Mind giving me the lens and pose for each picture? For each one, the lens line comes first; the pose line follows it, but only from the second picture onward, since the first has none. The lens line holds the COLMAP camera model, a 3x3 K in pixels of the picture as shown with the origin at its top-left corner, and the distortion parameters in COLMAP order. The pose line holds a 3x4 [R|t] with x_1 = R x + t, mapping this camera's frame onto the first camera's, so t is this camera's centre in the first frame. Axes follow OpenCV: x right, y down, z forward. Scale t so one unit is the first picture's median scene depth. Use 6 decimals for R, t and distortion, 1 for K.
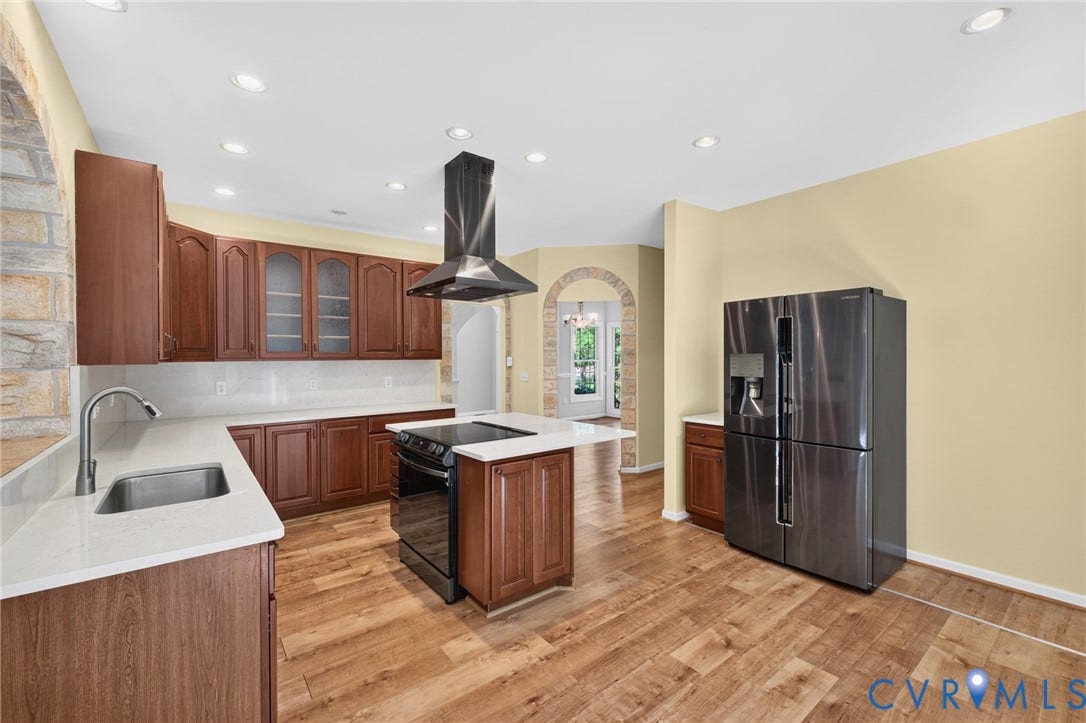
lens RADIAL K [[445.4, 0, 539.4], [0, 445.4, 357.3], [0, 0, 1]] dist [0.003225, -0.000524]
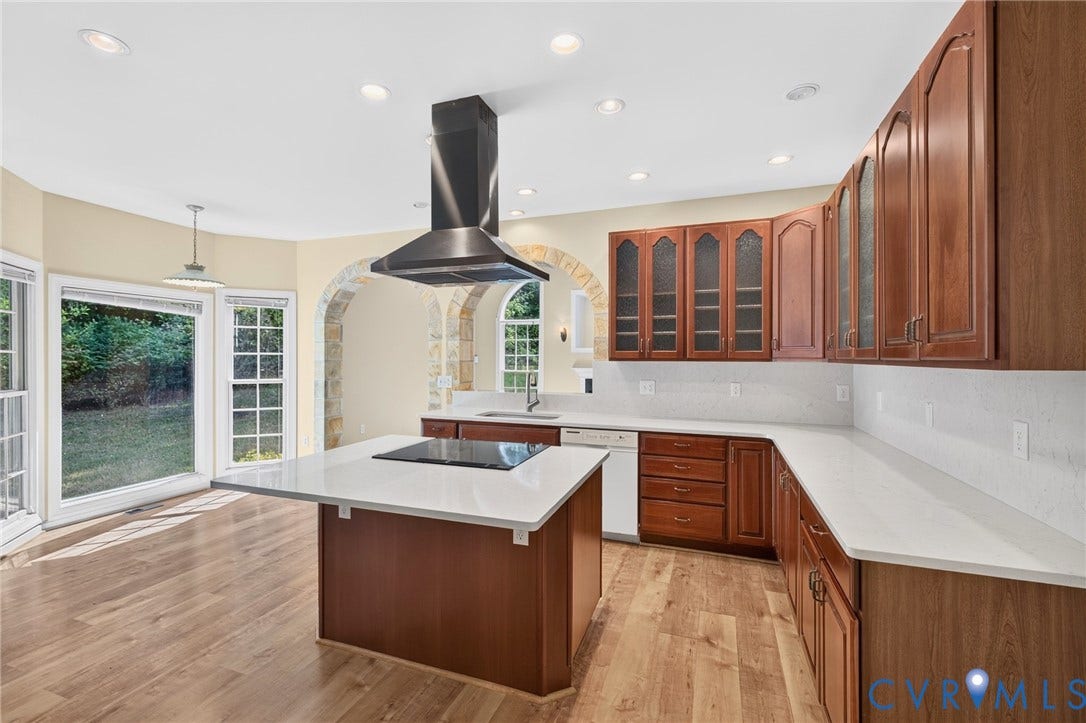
lens RADIAL K [[489.9, 0, 545.3], [0, 489.9, 358.5], [0, 0, 1]] dist [0.014652, -0.000480]
pose [[-0.844204, 0.004879, -0.536000, 0.223616], [0.000917, 0.999970, 0.007659, -0.007353], [0.536022, 0.005974, -0.844183, 2.119329]]
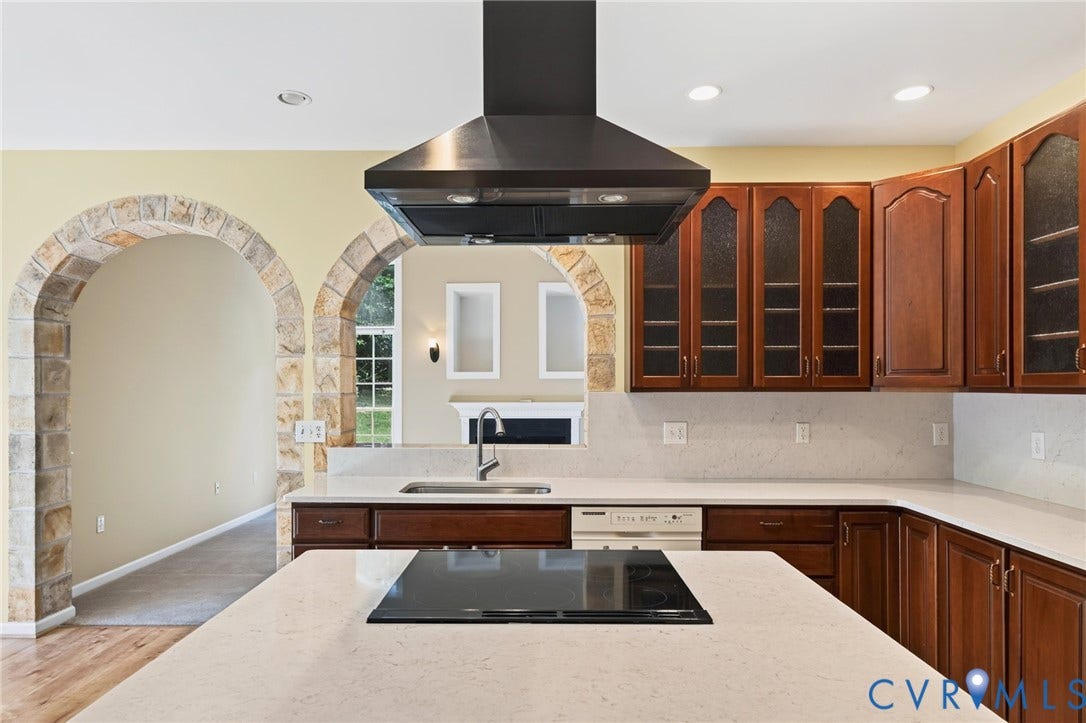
lens RADIAL K [[667.2, 0, 549.8], [0, 667.2, 387.3], [0, 0, 1]] dist [0.003183, 0.004609]
pose [[-0.614306, 0.007804, -0.789029, 0.344251], [0.002821, 0.999966, 0.007694, -0.007313], [0.789062, 0.002501, -0.614308, 1.589661]]
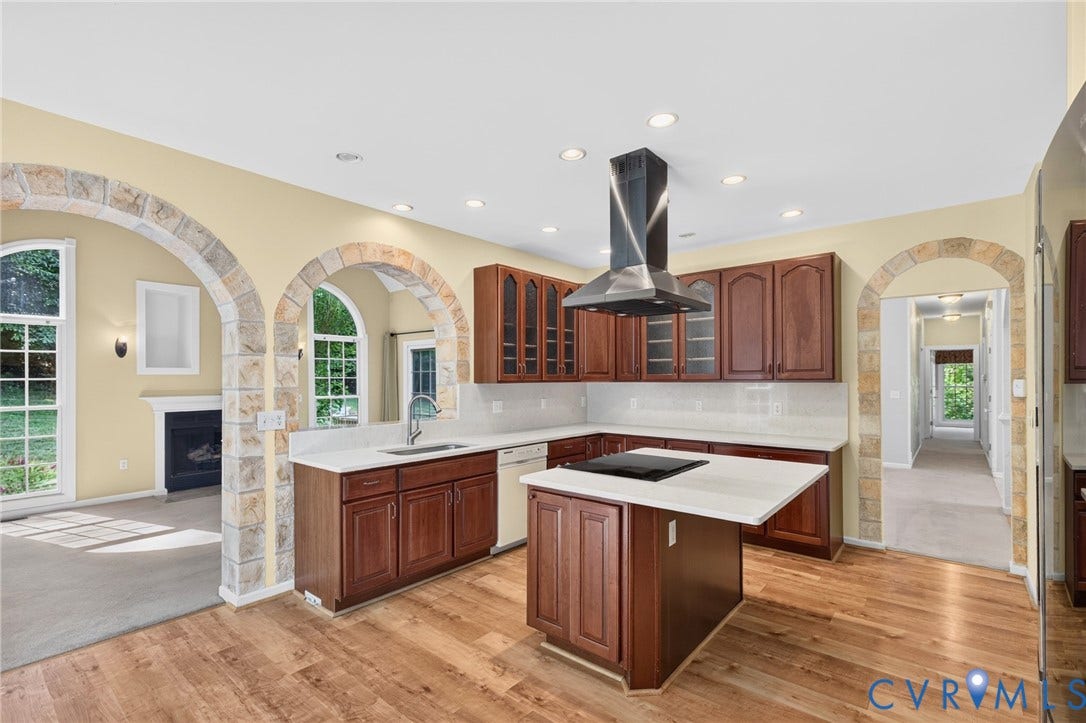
lens RADIAL K [[489.9, 0, 553.5], [0, 489.9, 376.0], [0, 0, 1]] dist [0.014652, -0.000480]
pose [[0.234604, -0.001251, -0.972090, 0.879930], [0.001404, 0.999999, -0.000949, -0.011288], [0.972090, -0.001142, 0.234605, 0.709908]]
